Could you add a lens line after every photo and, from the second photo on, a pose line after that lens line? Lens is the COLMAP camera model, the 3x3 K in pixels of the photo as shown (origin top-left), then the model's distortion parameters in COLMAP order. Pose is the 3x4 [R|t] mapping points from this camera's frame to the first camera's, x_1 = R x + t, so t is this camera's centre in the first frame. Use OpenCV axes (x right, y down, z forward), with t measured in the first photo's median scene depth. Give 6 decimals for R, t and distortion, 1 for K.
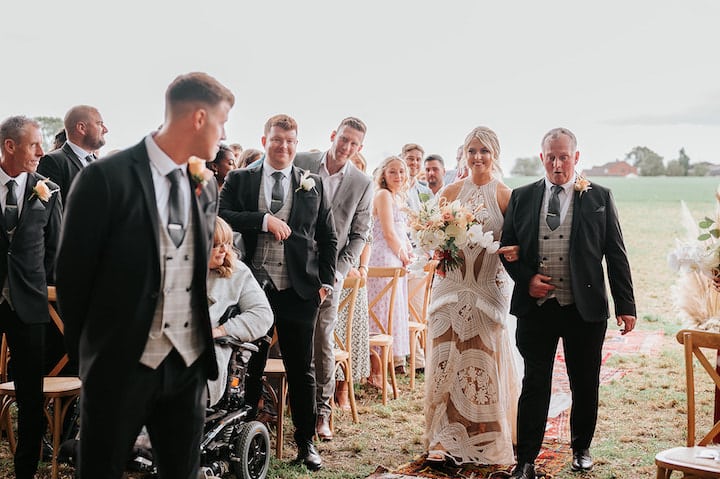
lens RADIAL K [[1080.3, 0, 360.0], [0, 1080.3, 239.5], [0, 0, 1]] dist [0.002940, -0.838871]
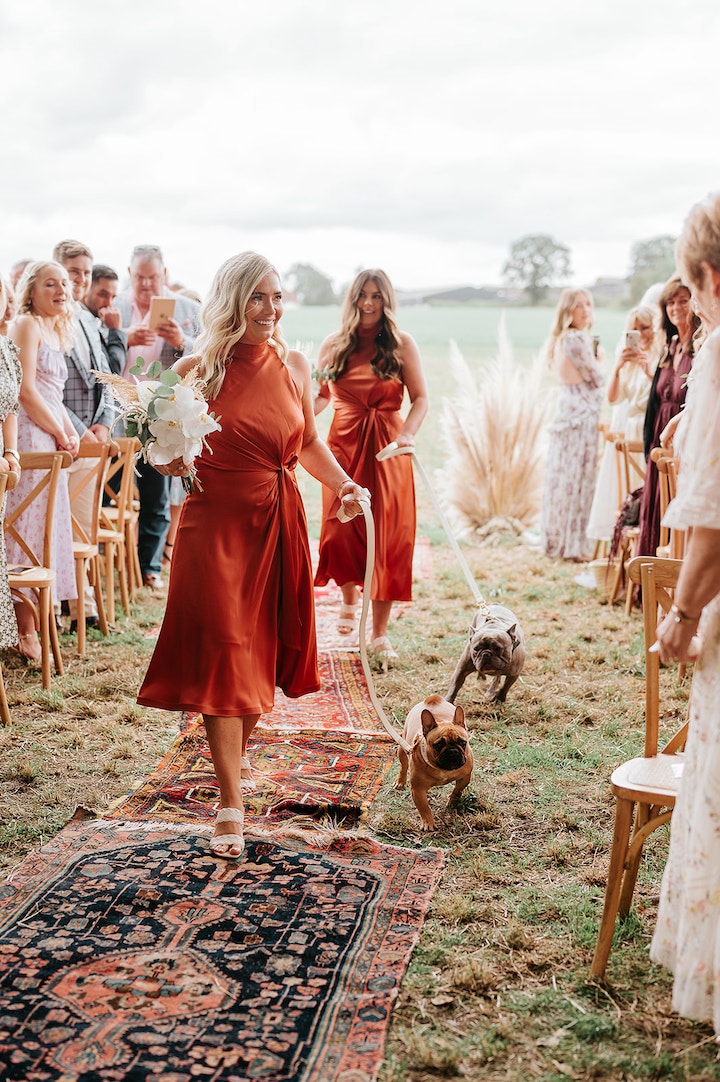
lens RADIAL K [[1580.7, 0, 360.0], [0, 1580.7, 541.0], [0, 0, 1]] dist [-0.029103, -0.005001]
pose [[0.958083, -0.031849, 0.284715, -0.053331], [0.006173, 0.995866, 0.090630, -0.002774], [-0.286424, -0.085073, 0.954319, 0.131782]]
